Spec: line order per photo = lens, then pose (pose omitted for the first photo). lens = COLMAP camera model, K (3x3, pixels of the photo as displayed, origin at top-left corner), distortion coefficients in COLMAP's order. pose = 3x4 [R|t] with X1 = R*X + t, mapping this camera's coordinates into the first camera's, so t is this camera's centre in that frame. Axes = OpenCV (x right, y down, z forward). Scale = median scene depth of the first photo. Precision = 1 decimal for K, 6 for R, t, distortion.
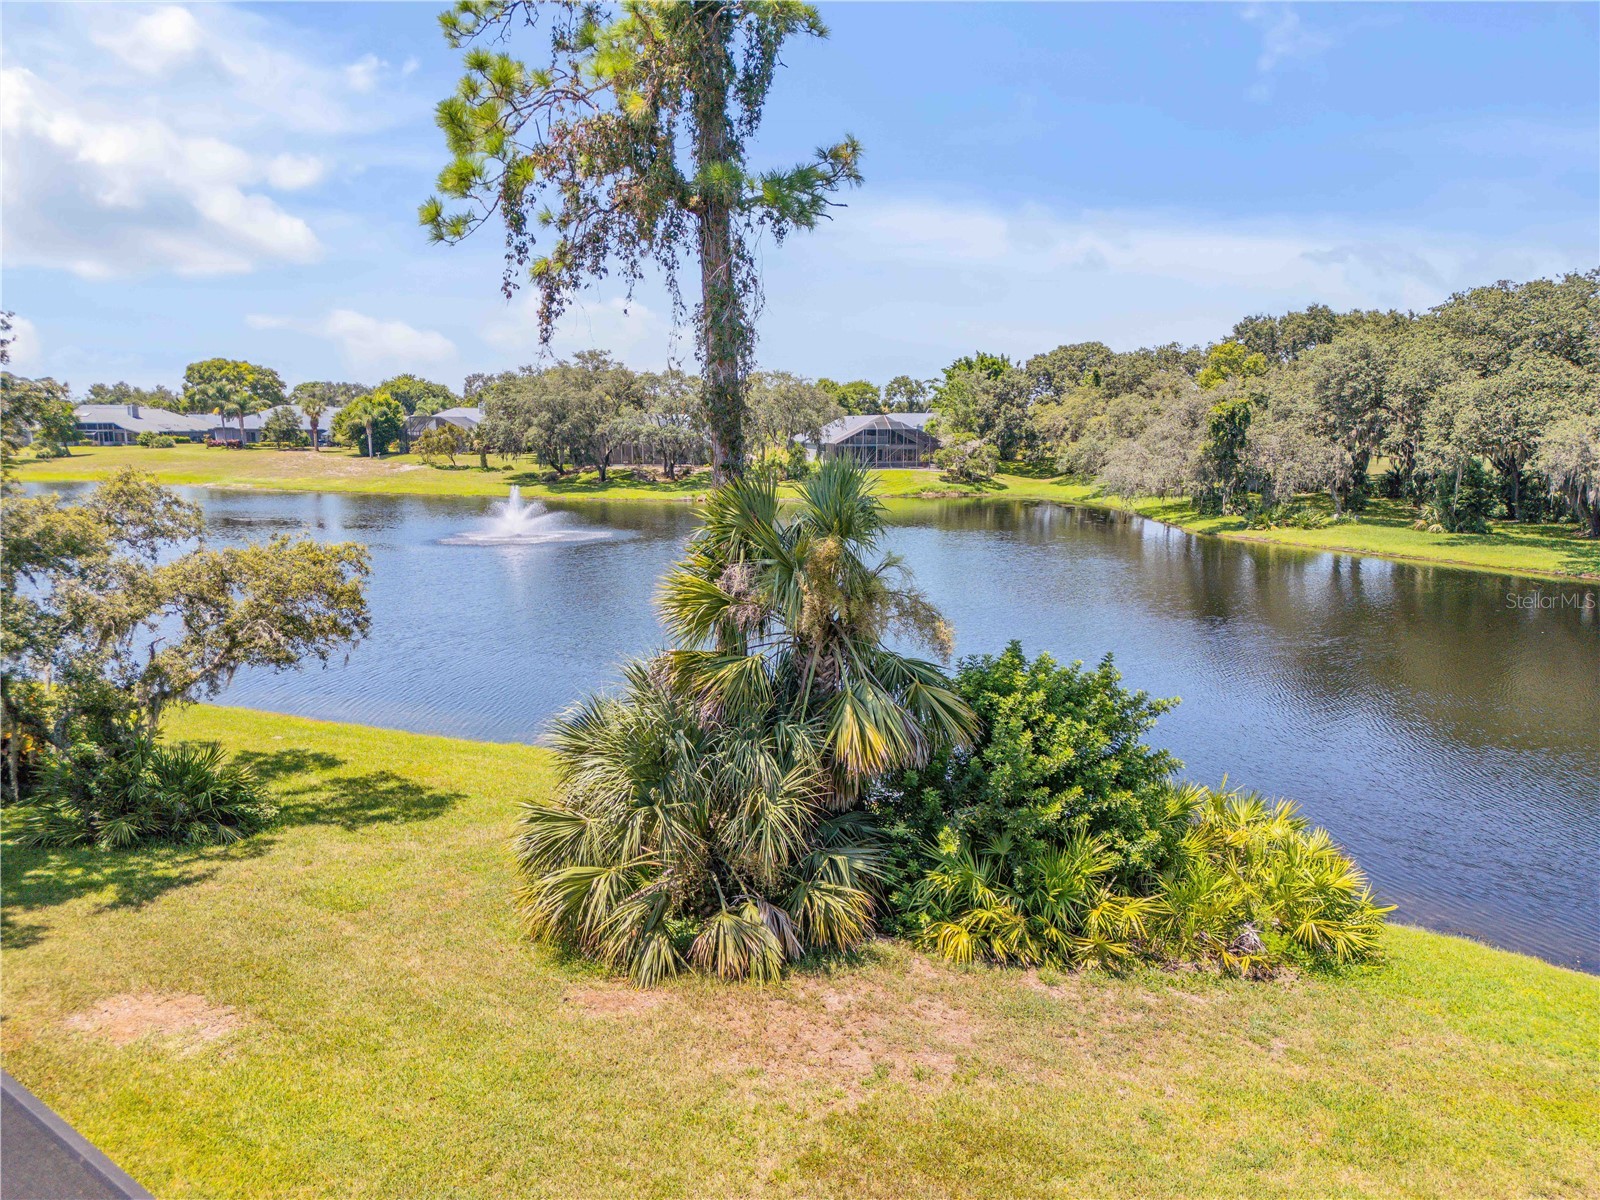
lens RADIAL K [[1121.6, 0, 800.0], [0, 1121.6, 600.0], [0, 0, 1]] dist [0.079394, -0.077396]
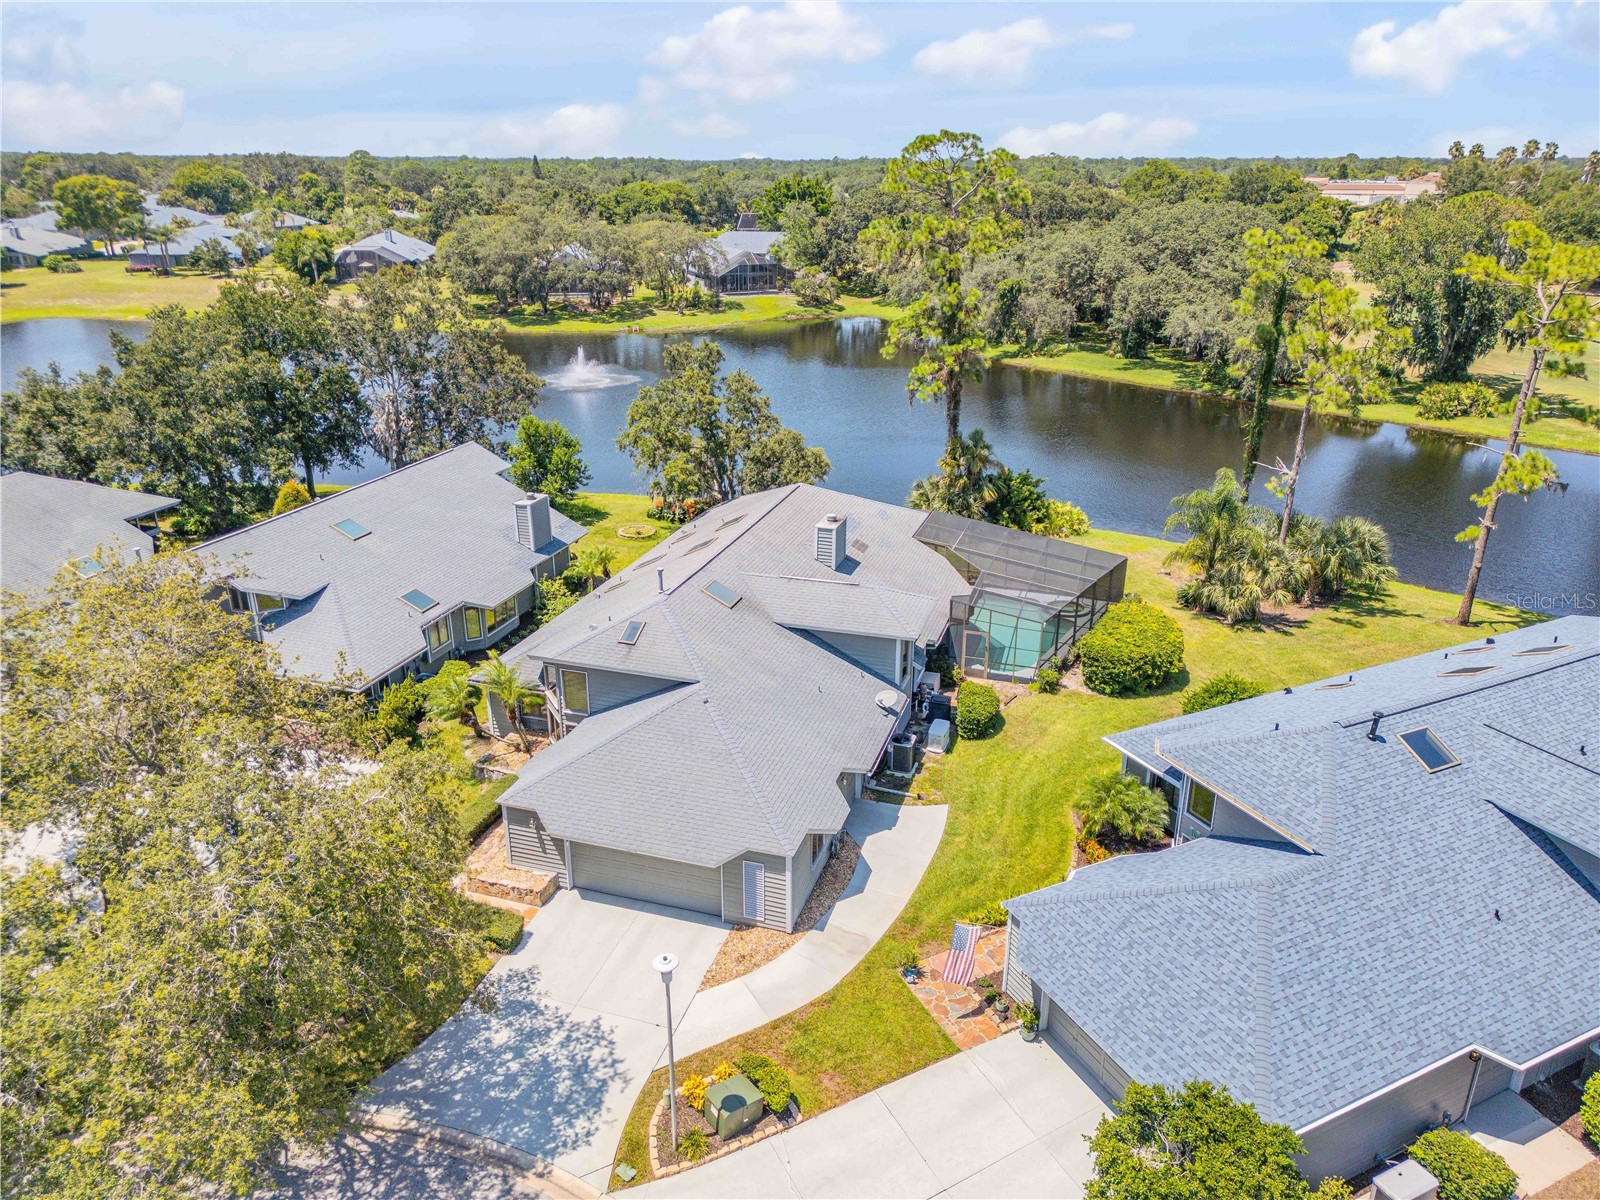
lens RADIAL K [[1121.6, 0, 800.0], [0, 1121.6, 600.0], [0, 0, 1]] dist [0.079394, -0.077396]
pose [[0.973325, -0.084281, 0.213391, -0.196010], [0.036829, 0.975418, 0.217263, -0.054924], [-0.226456, -0.203608, 0.952503, -0.377531]]
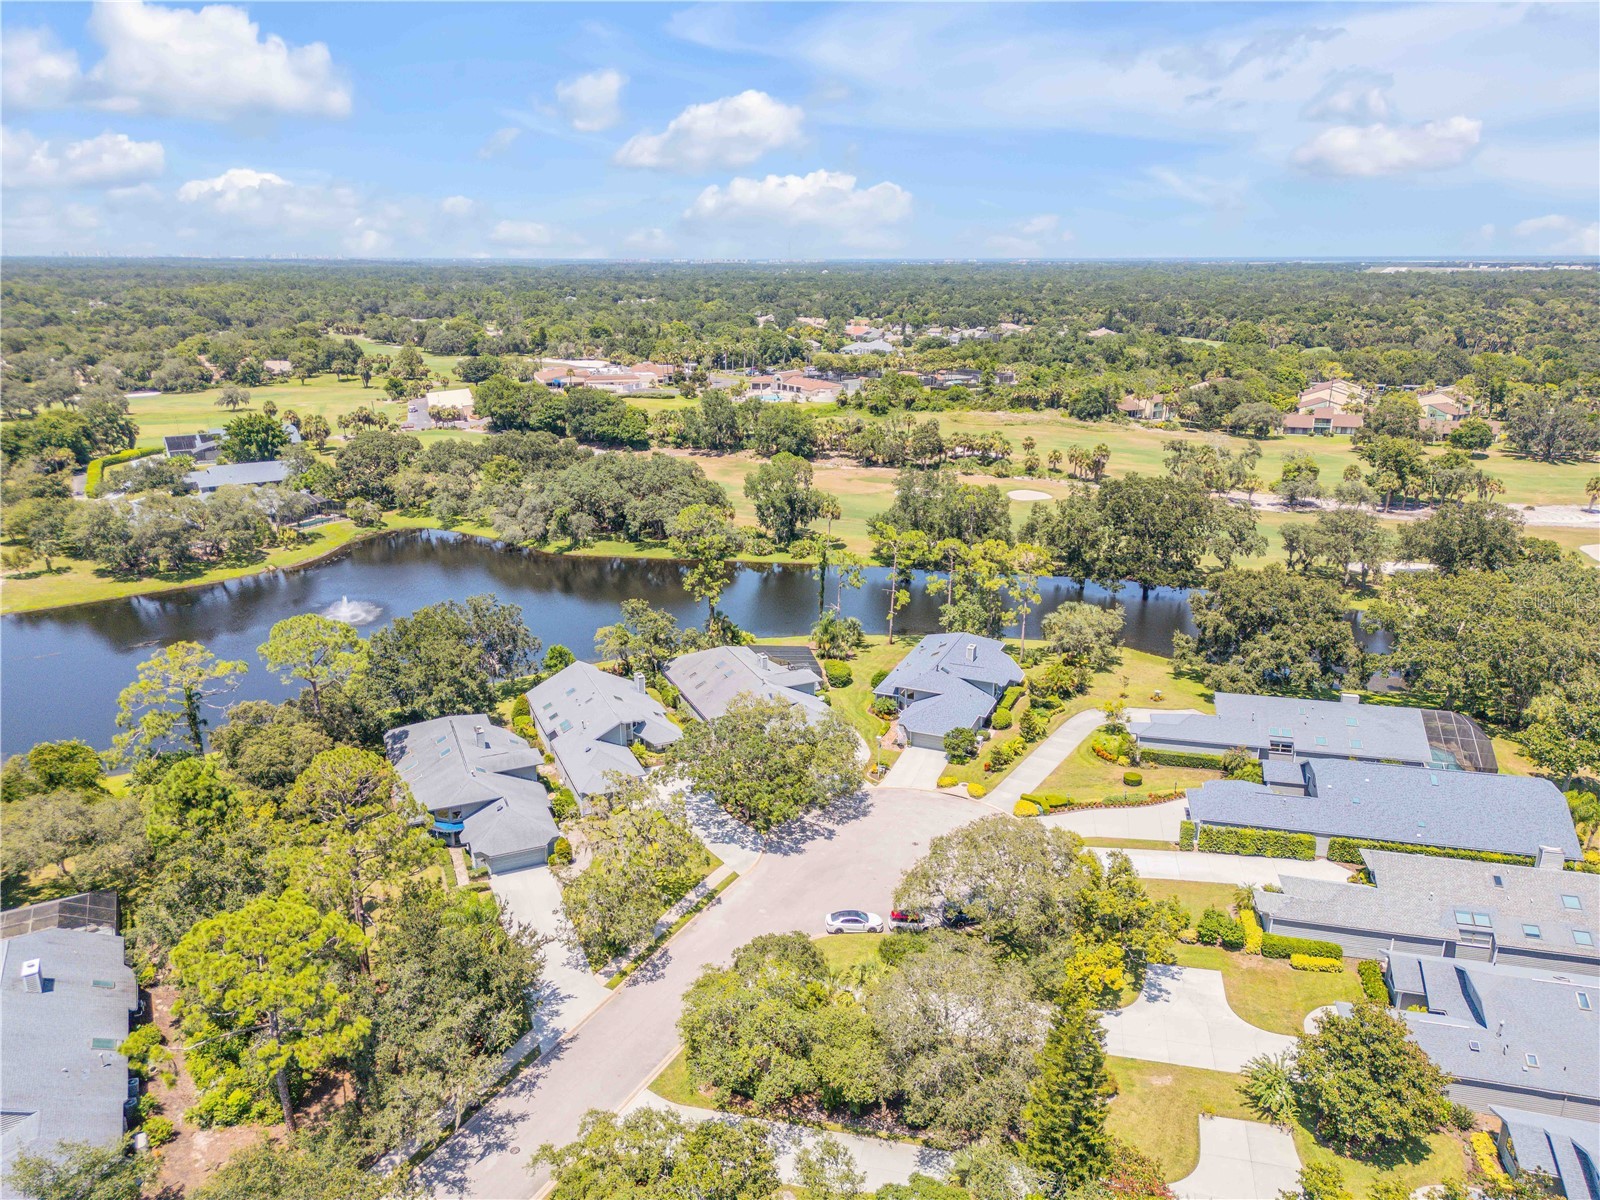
lens RADIAL K [[1121.6, 0, 800.0], [0, 1121.6, 600.0], [0, 0, 1]] dist [0.079394, -0.077396]
pose [[0.582029, -0.240907, 0.776663, -0.958196], [0.128449, 0.970354, 0.204727, -0.284375], [-0.802959, -0.019395, 0.595719, -0.737140]]
